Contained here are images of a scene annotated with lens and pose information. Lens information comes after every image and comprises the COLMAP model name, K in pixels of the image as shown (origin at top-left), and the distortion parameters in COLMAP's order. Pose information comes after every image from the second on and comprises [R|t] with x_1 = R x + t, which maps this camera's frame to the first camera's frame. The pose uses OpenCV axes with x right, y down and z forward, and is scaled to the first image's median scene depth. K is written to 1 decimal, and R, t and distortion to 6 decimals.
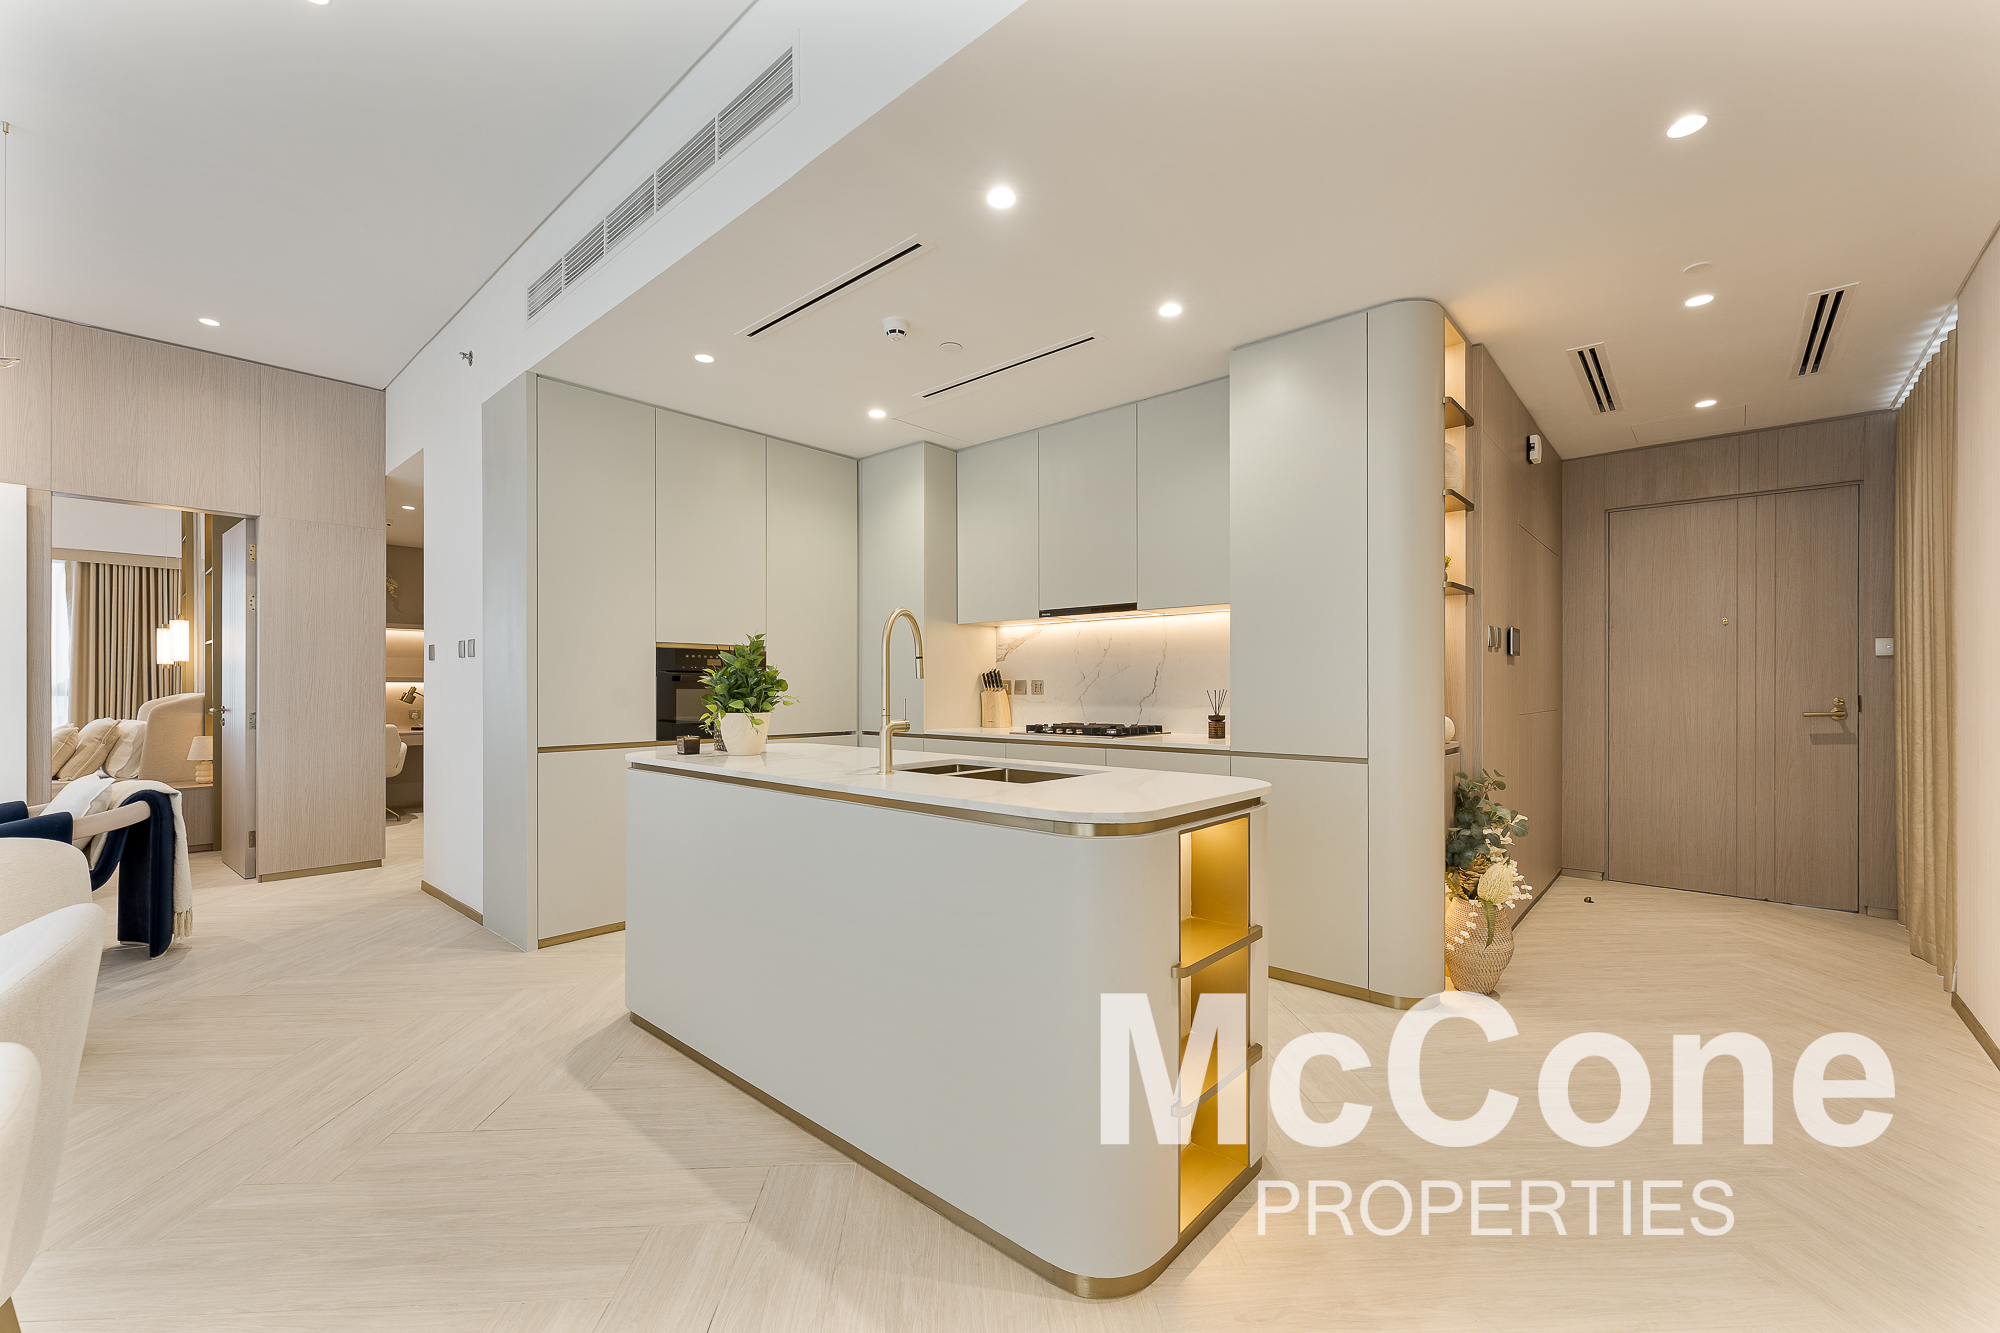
lens RADIAL K [[813.1, 0, 1001.6], [0, 813.1, 674.1], [0, 0, 1]] dist [0.000830, -0.000991]
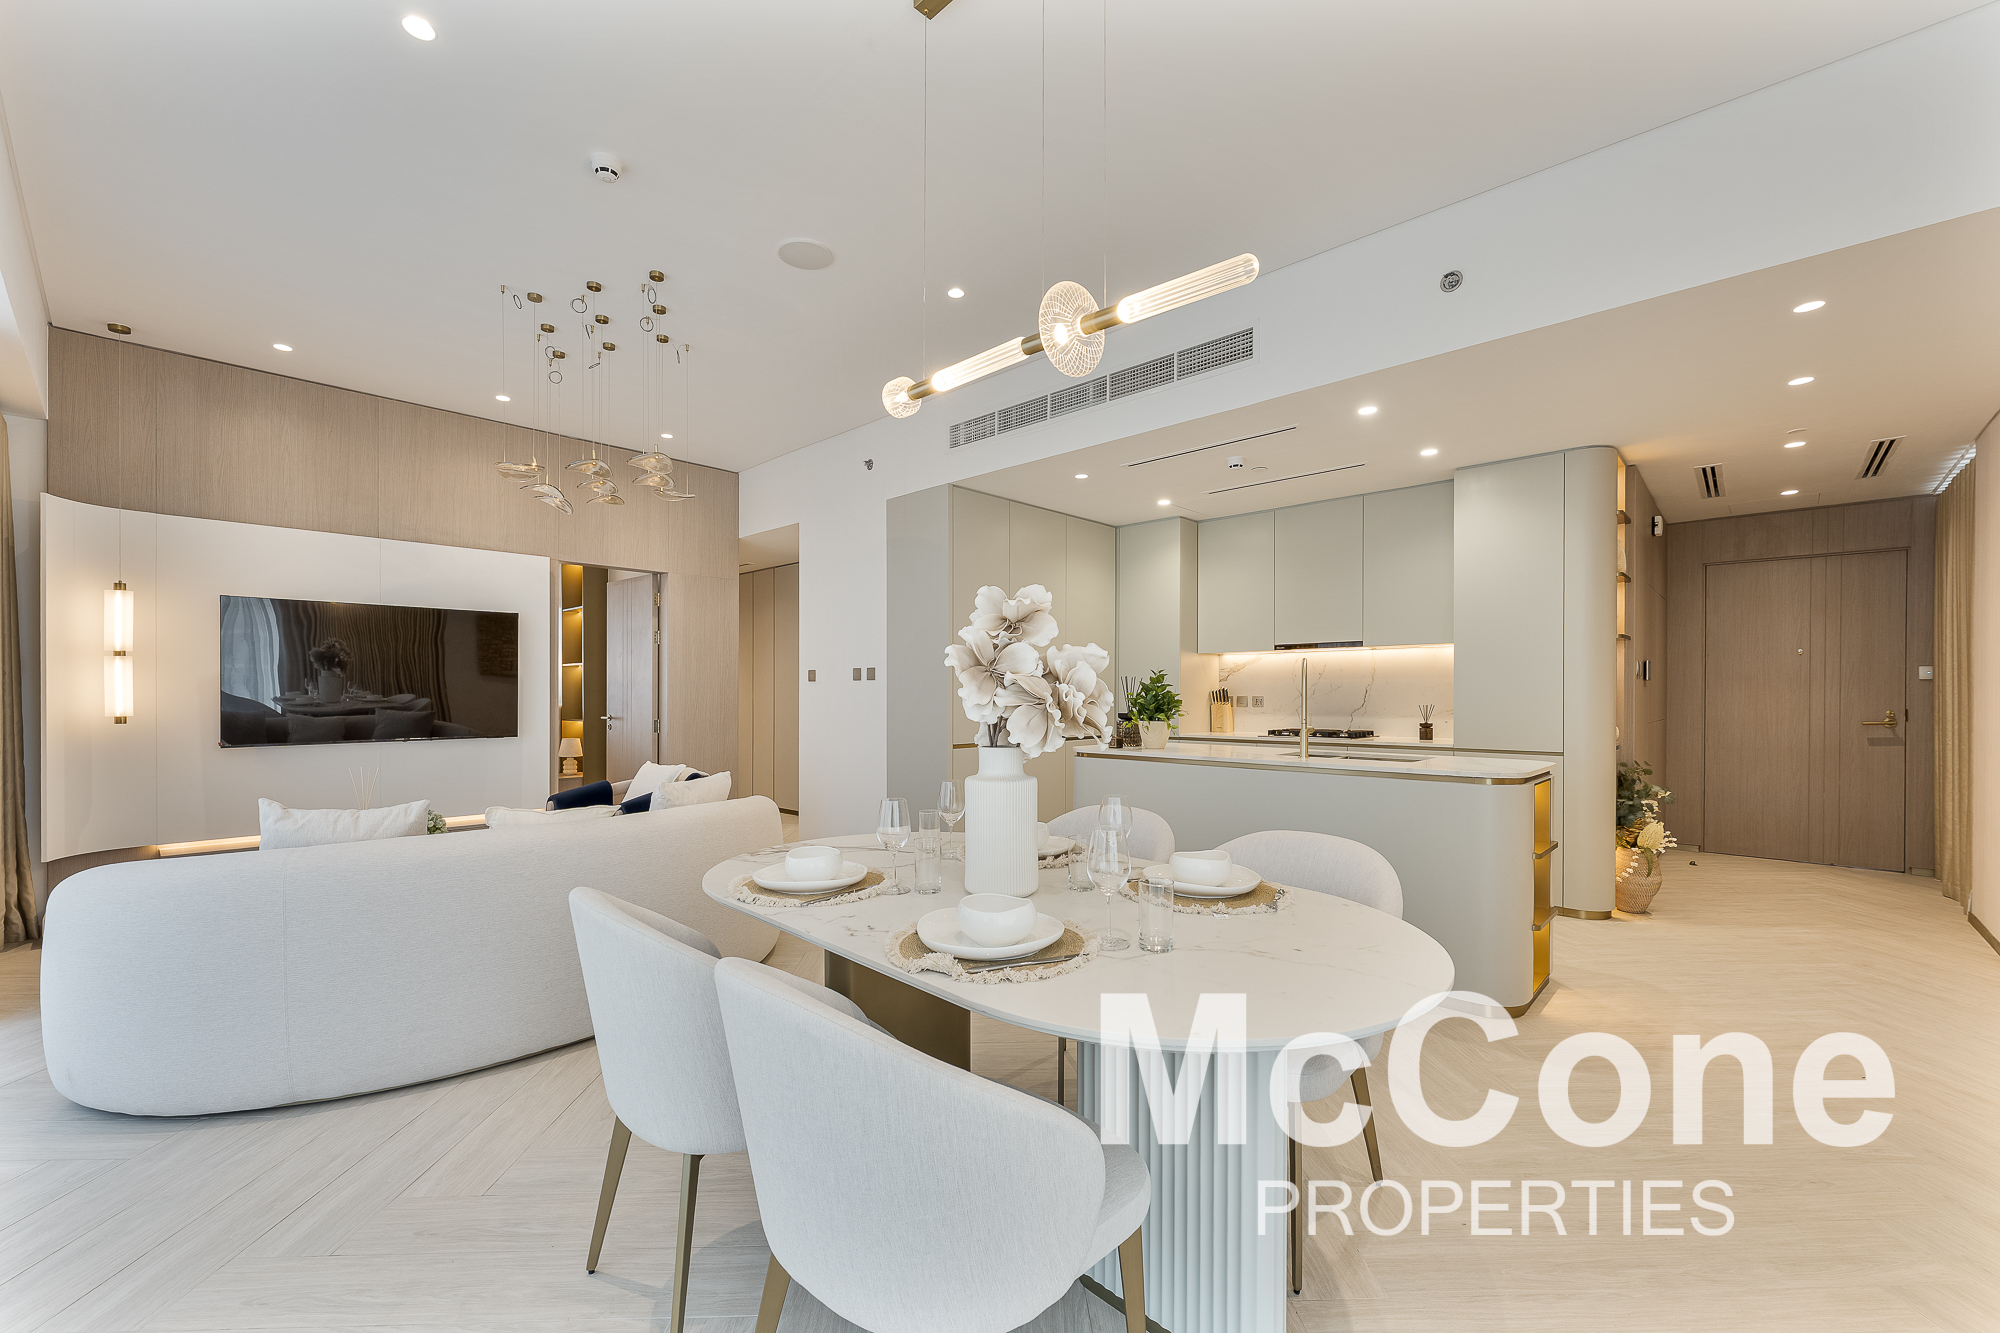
lens RADIAL K [[813.1, 0, 997.5], [0, 813.1, 686.2], [0, 0, 1]] dist [0.000830, -0.000991]
pose [[0.999472, 0.000587, -0.032500, -0.406062], [-0.000406, 0.999984, 0.005577, -0.019072], [0.032502, -0.005561, 0.999456, -0.394879]]
